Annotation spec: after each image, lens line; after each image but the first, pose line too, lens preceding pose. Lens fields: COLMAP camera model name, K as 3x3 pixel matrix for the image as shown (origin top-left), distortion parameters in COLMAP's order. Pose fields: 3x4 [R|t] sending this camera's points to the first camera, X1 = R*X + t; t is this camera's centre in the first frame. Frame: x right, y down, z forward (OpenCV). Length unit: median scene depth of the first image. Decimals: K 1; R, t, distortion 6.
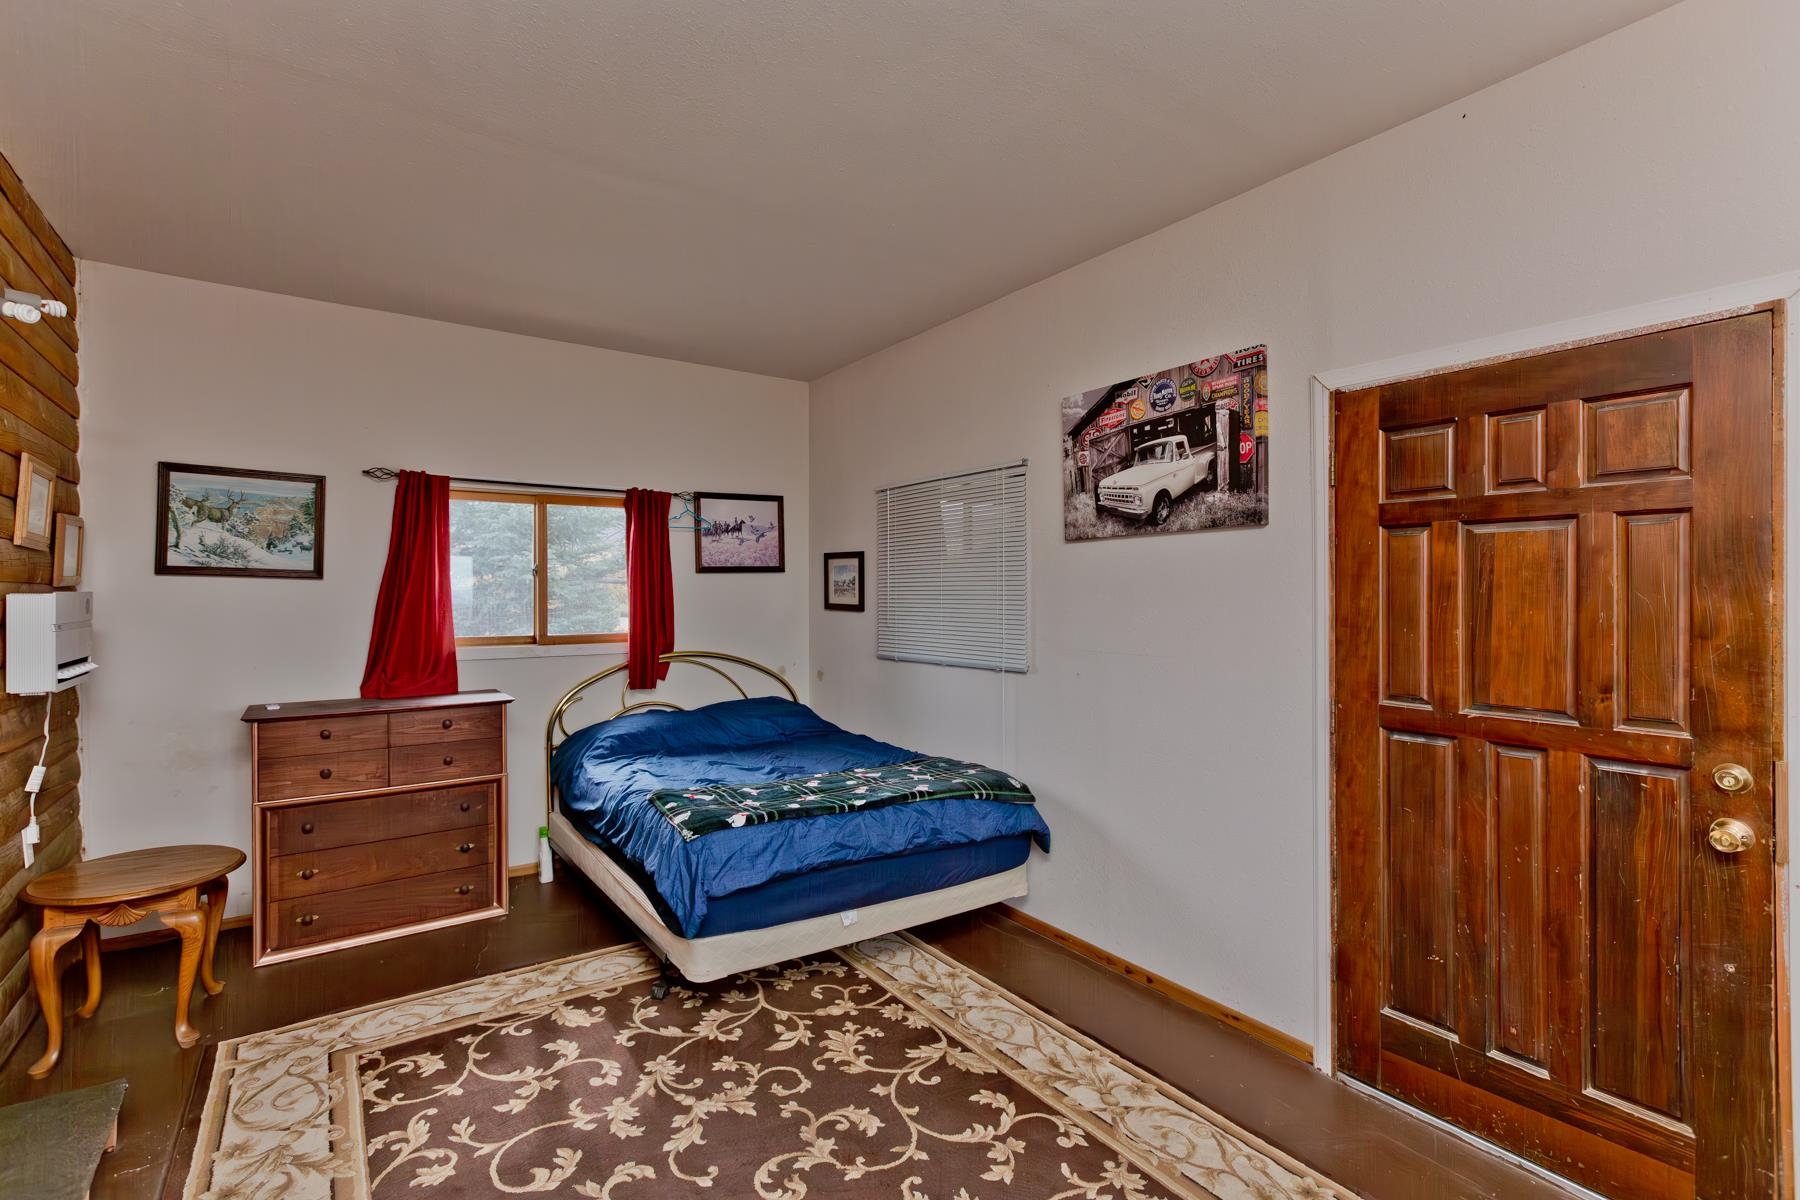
lens RADIAL K [[831.6, 0, 895.6], [0, 831.6, 591.6], [0, 0, 1]] dist [0.004432, -0.000655]
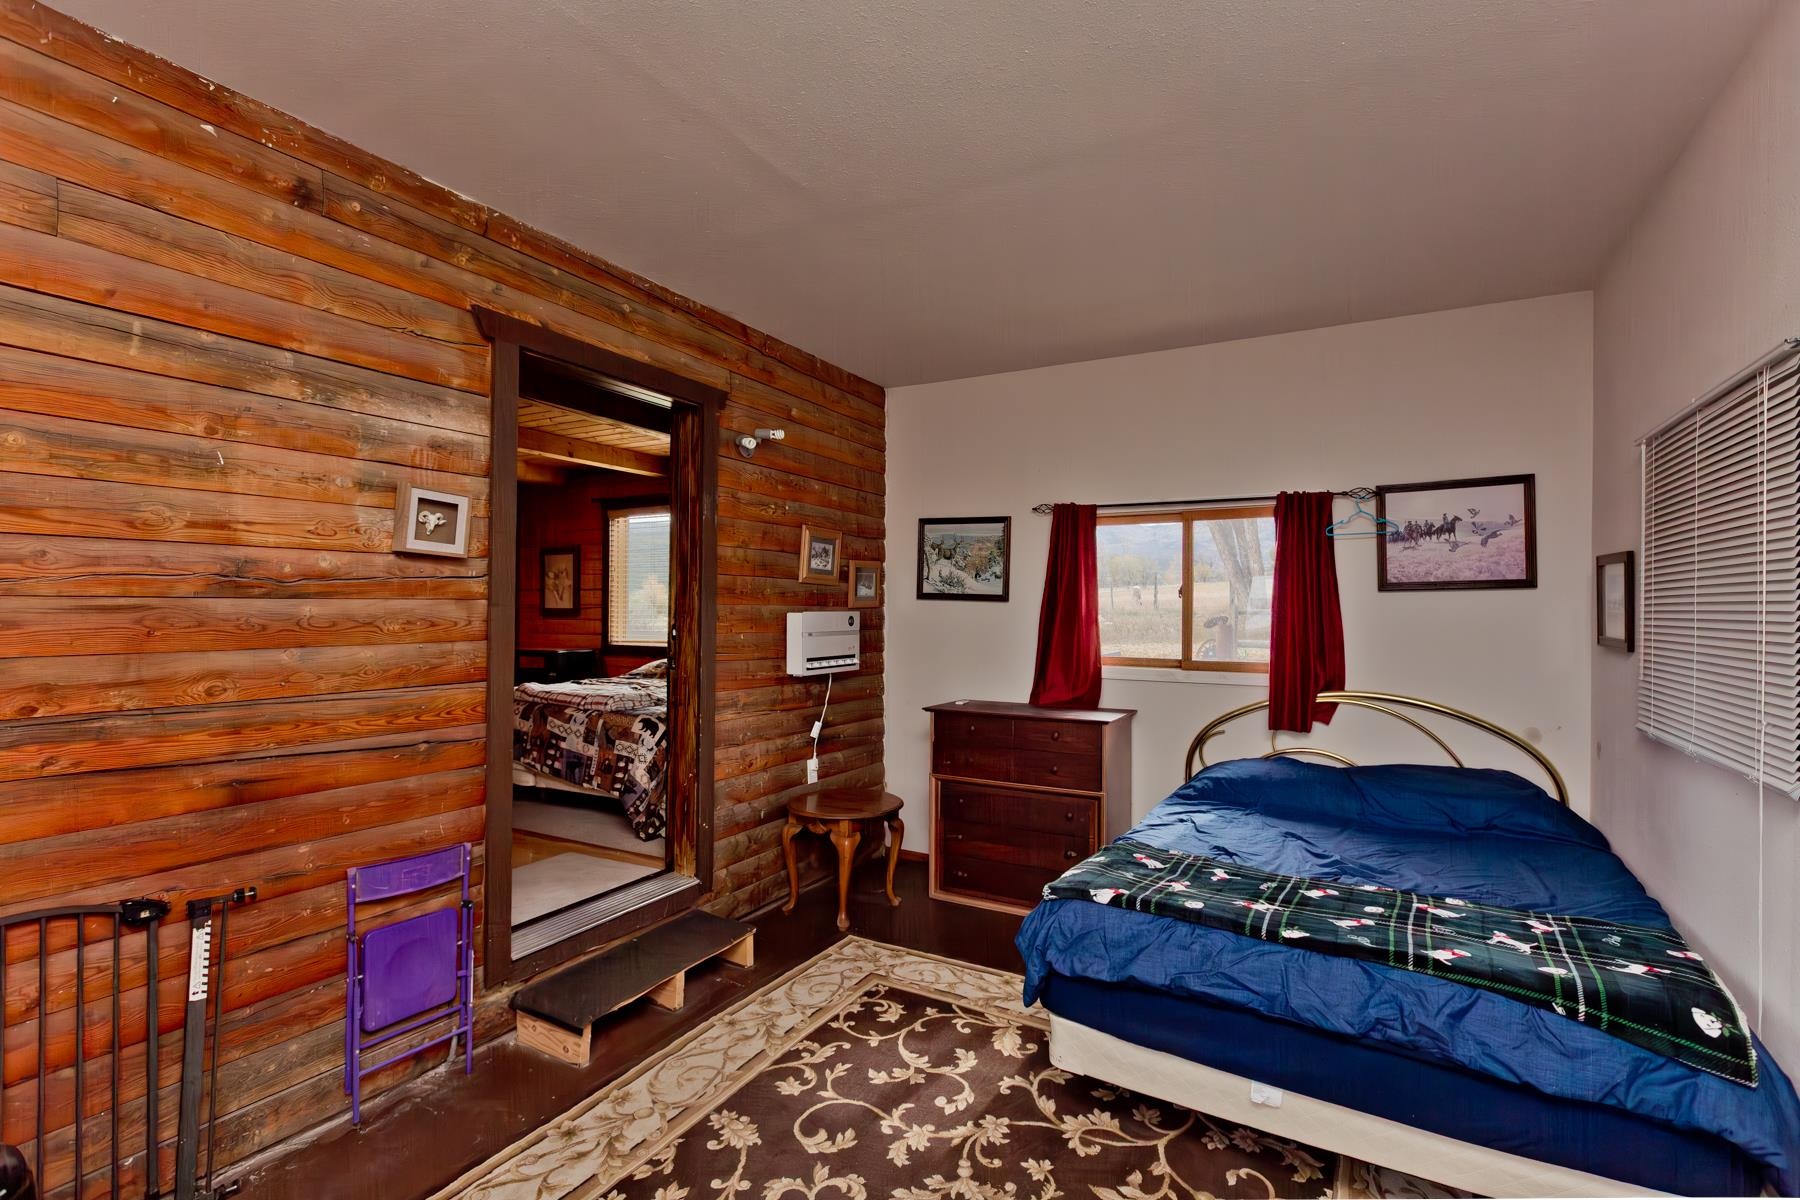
lens RADIAL K [[839.0, 0, 900.0], [0, 839.0, 600.0], [0, 0, 1]] dist [-0.012300, 0.000805]
pose [[0.416658, -0.004348, -0.909053, 0.389107], [-0.005850, 0.999955, -0.007464, -0.008035], [0.909044, 0.008428, 0.416614, 0.379724]]
